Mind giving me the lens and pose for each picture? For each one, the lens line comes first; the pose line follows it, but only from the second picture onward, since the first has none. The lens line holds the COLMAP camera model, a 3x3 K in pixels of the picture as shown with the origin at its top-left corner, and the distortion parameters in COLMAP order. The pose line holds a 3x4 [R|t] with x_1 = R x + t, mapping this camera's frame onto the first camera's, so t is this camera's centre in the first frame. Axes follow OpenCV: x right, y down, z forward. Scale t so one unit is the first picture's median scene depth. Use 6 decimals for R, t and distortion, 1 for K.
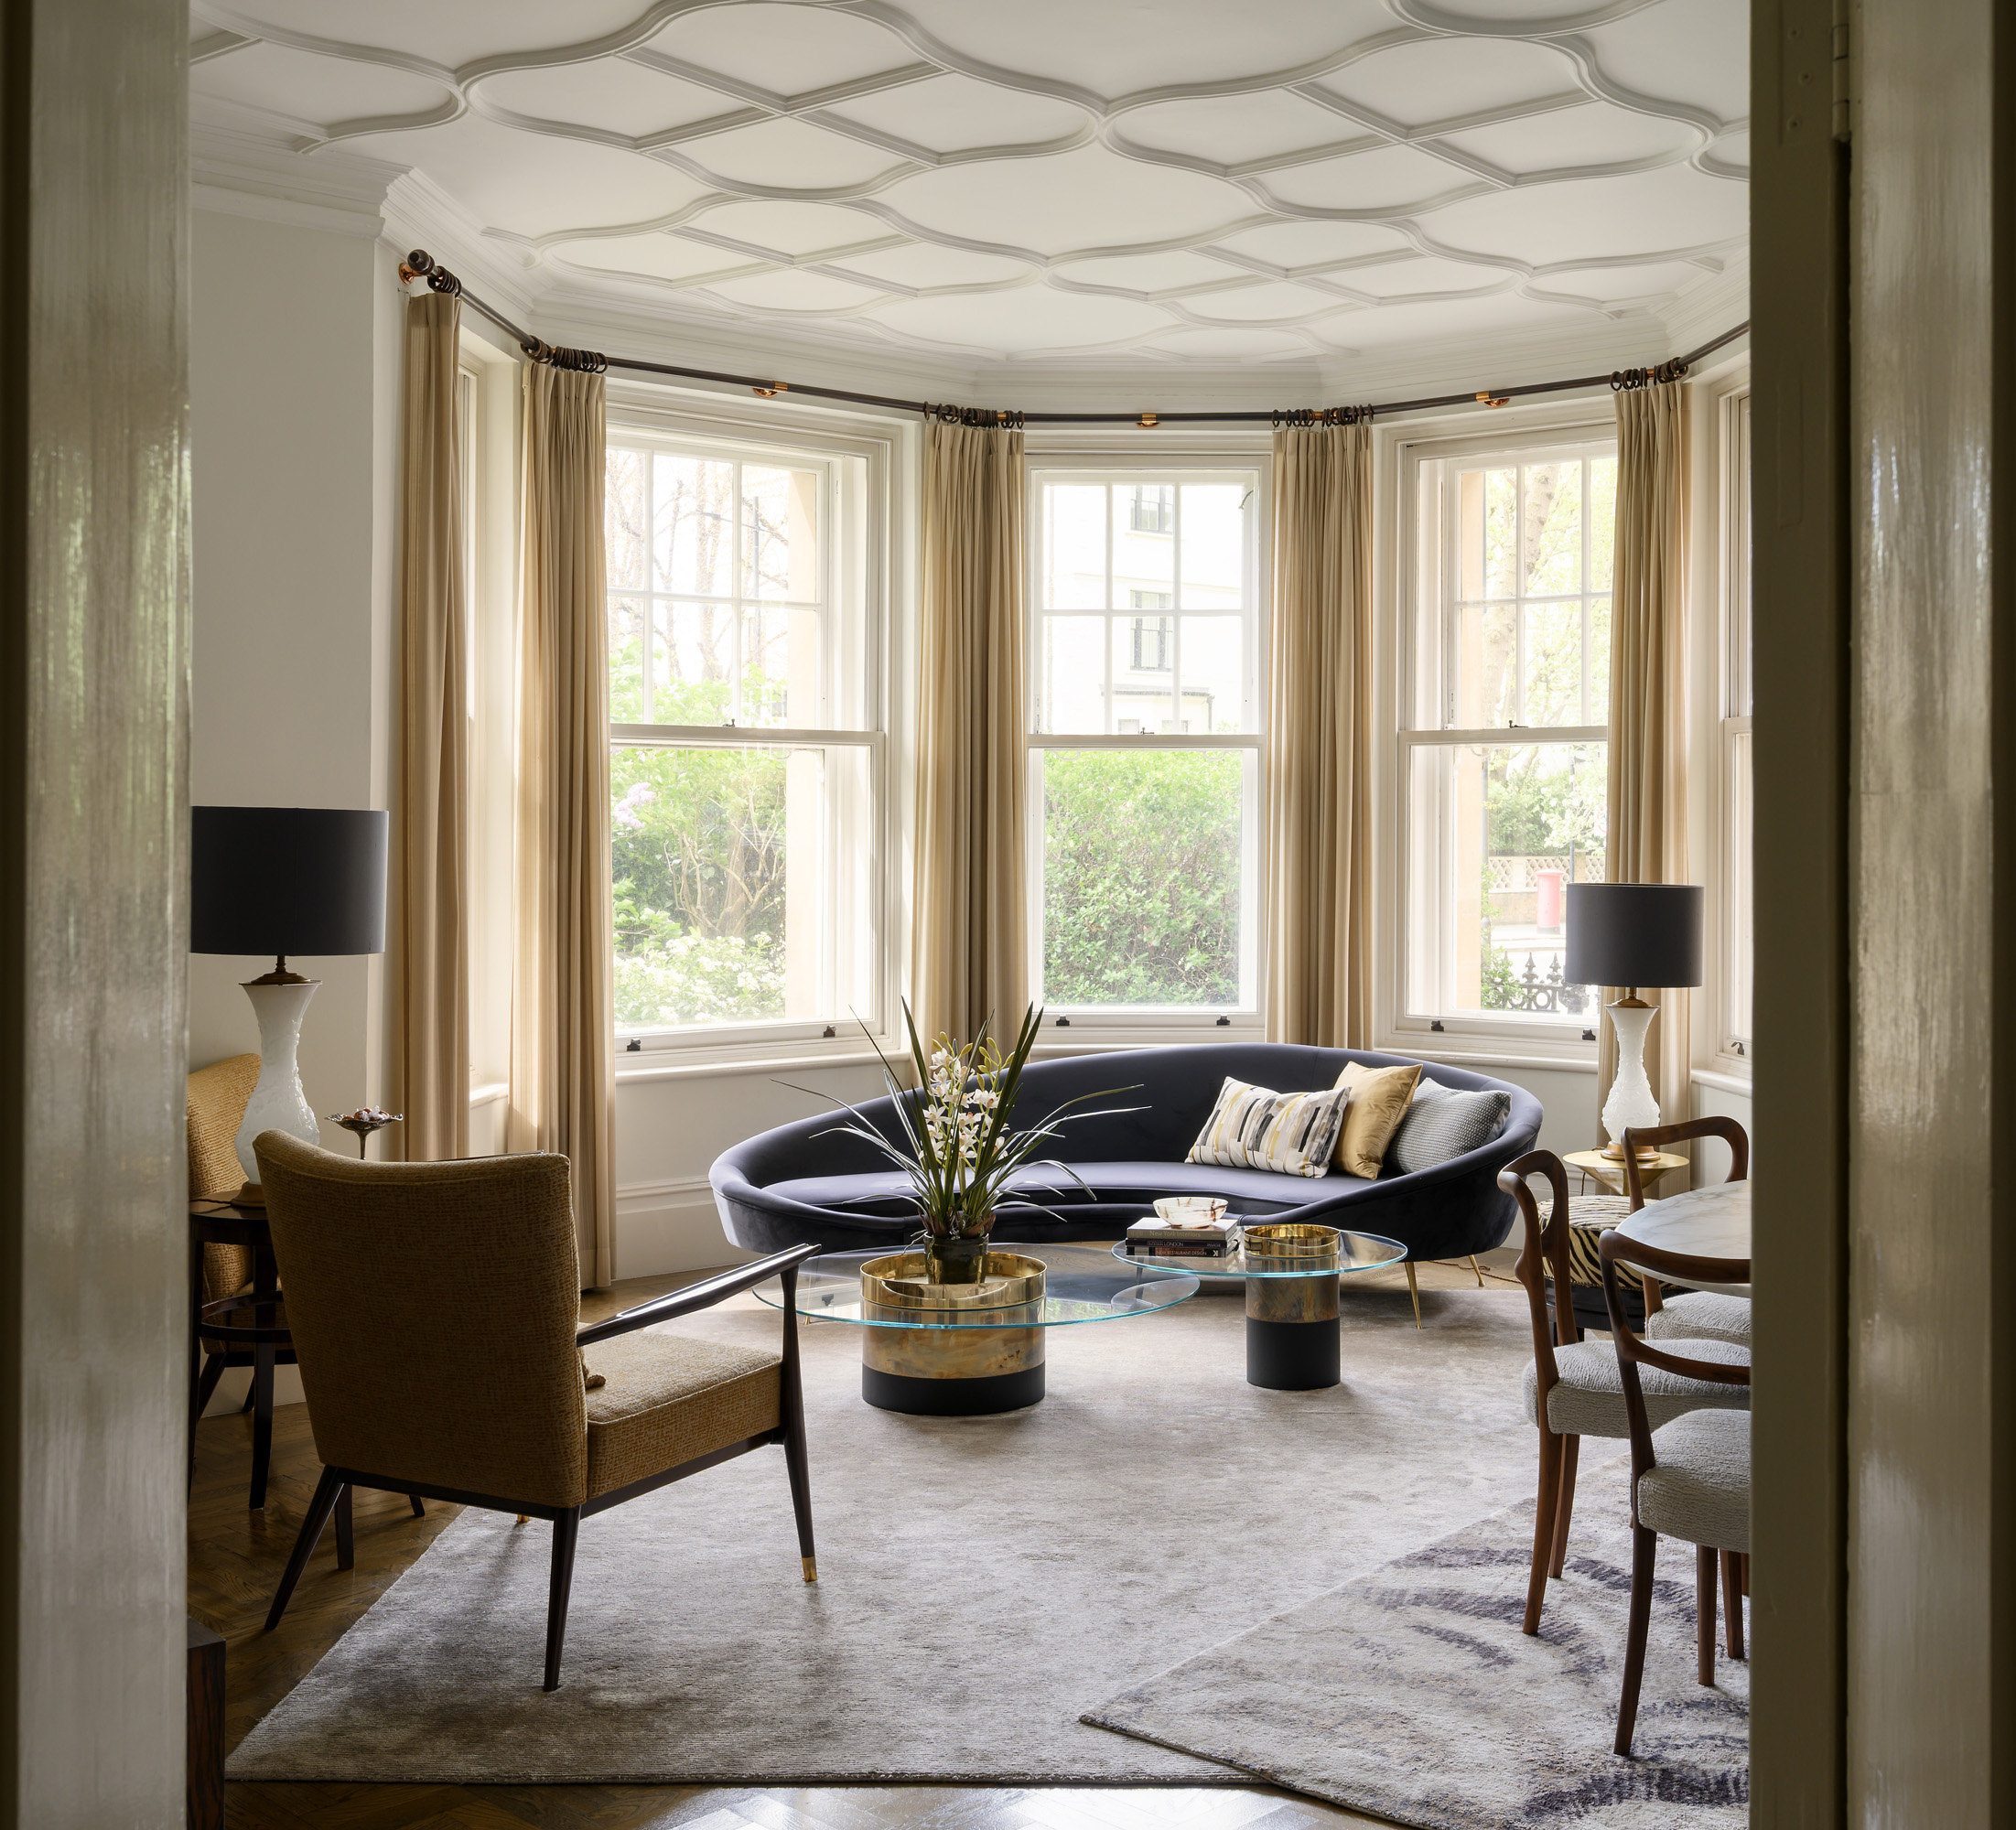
lens RADIAL K [[3553.9, 0, 1007.3], [0, 3553.9, 914.1], [0, 0, 1]] dist [-0.005263, 0.000000]
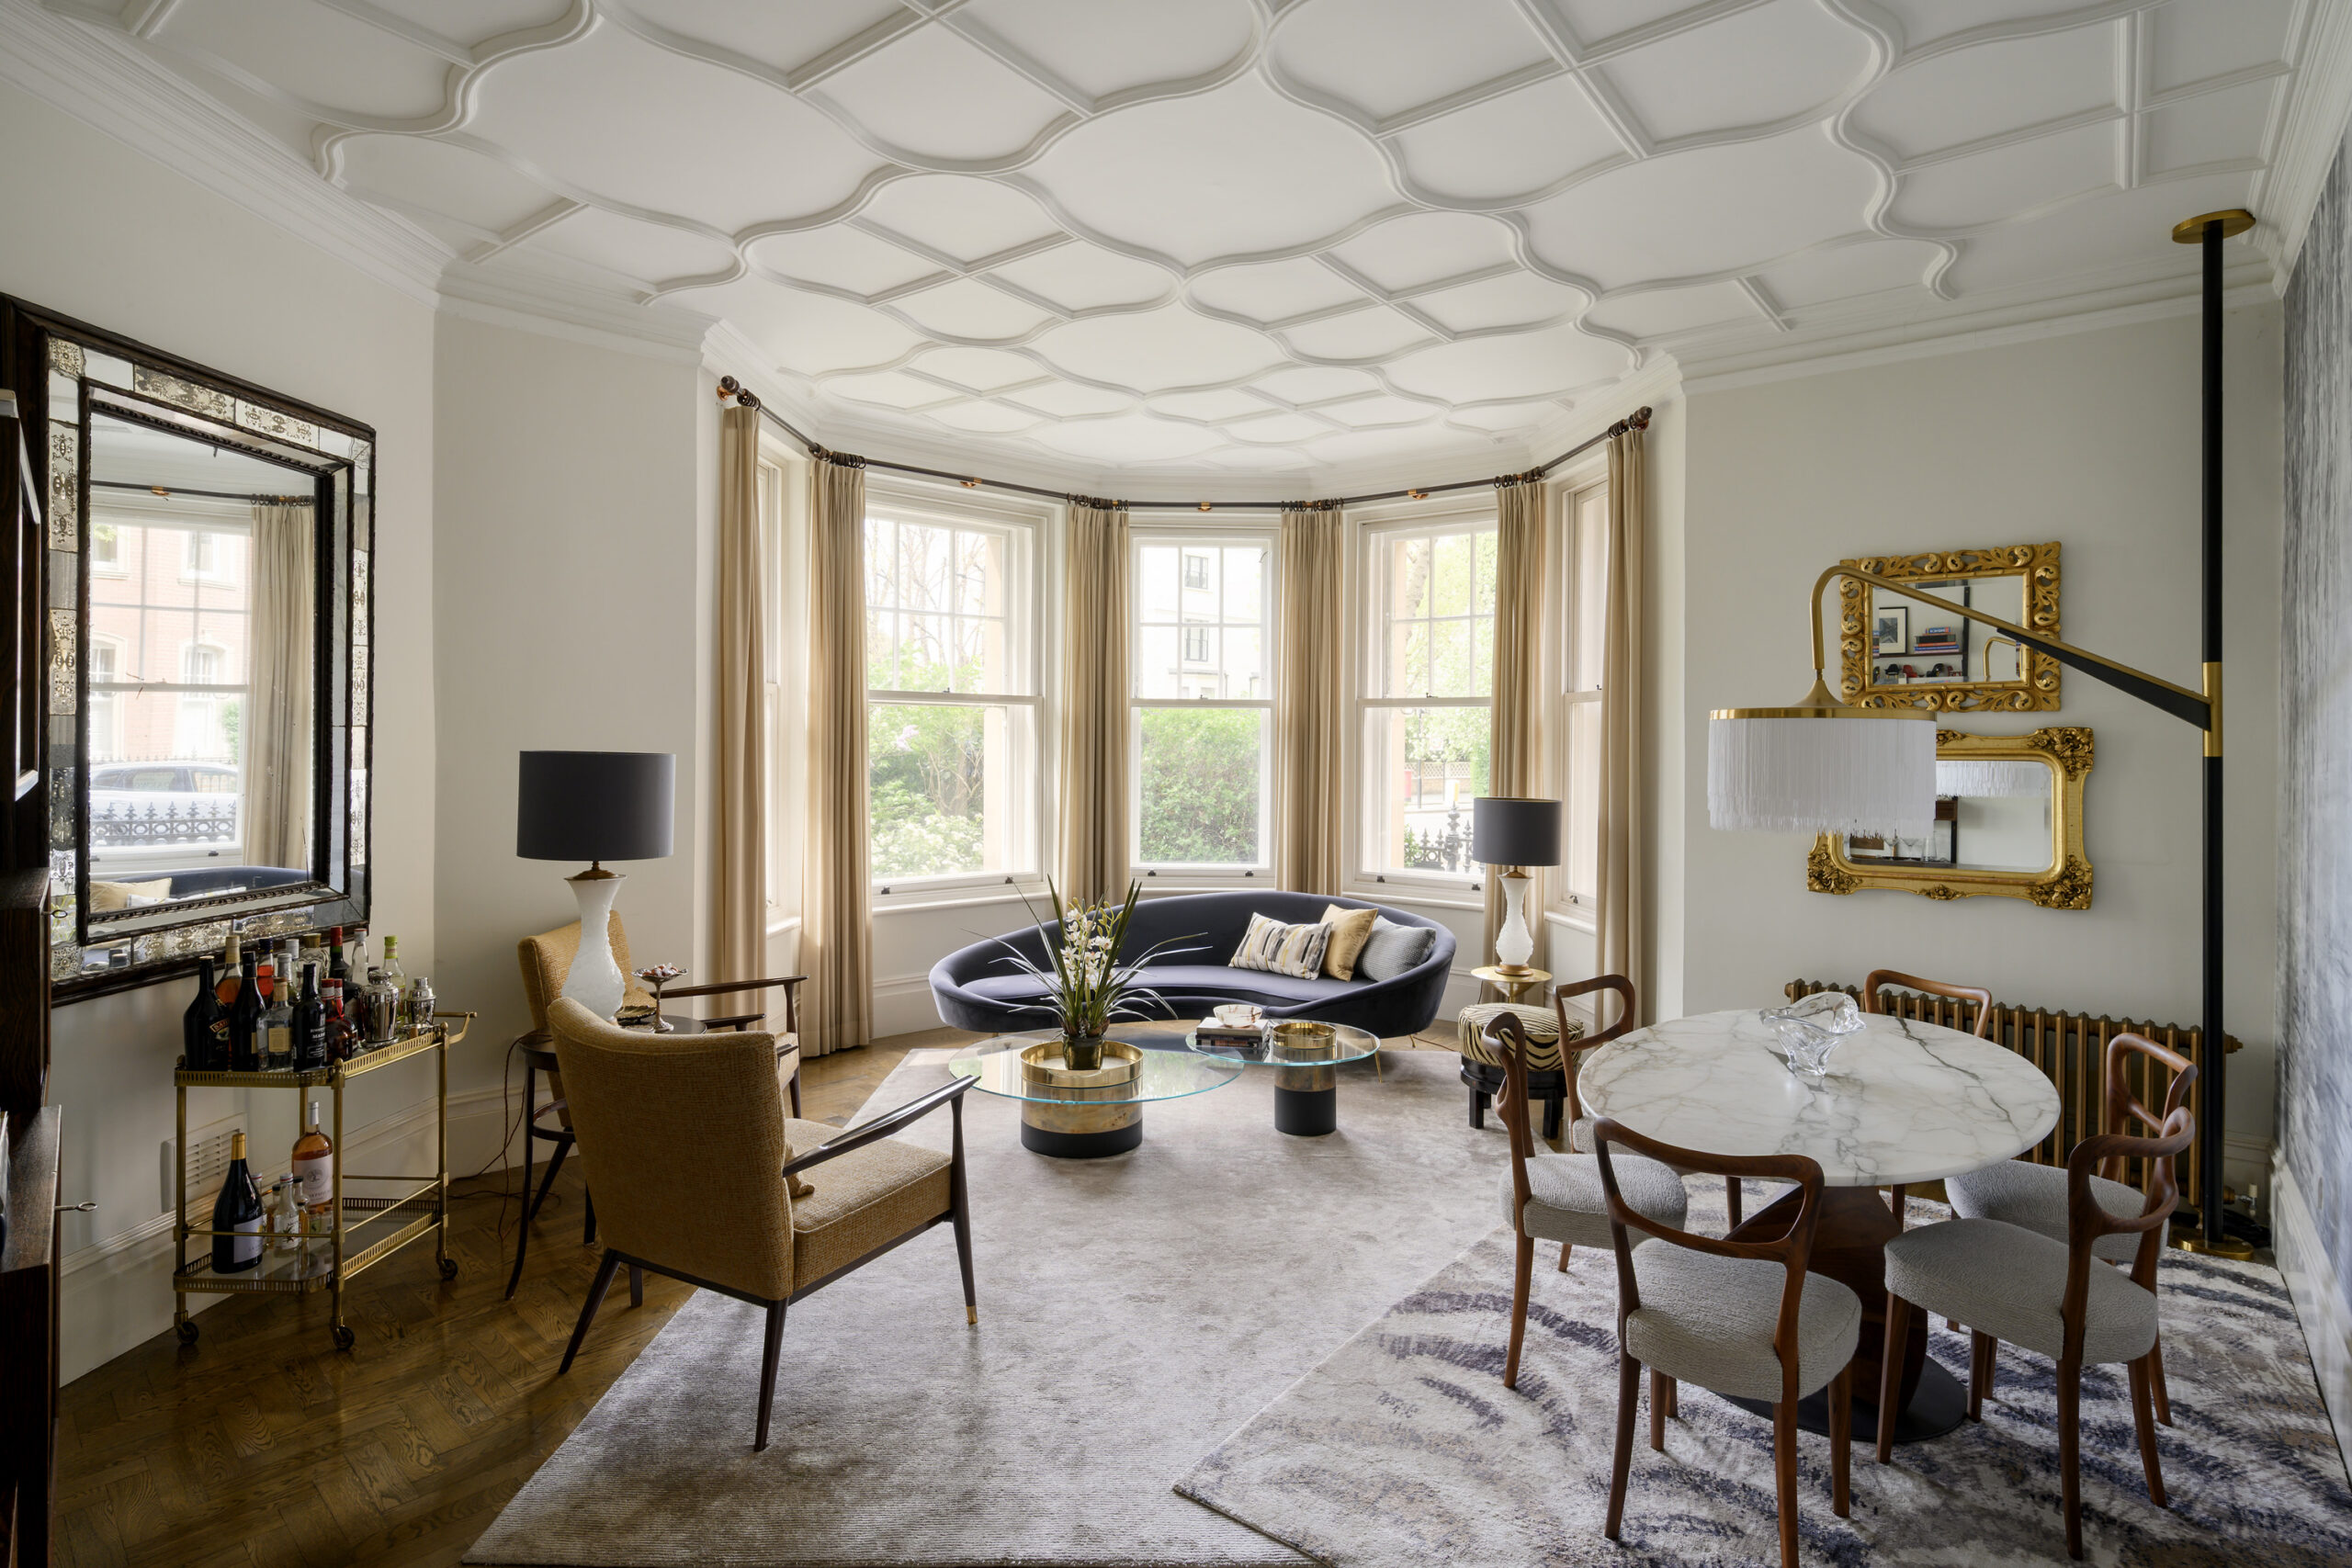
lens RADIAL K [[1212.4, 0, 1214.2], [0, 1212.4, 805.2], [0, 0, 1]] dist [0.001541, -0.000253]
pose [[0.997065, 0.000711, 0.076559, 0.001419], [-0.004410, 0.998830, 0.048155, -0.031472], [-0.076436, -0.048352, 0.995901, 0.483787]]
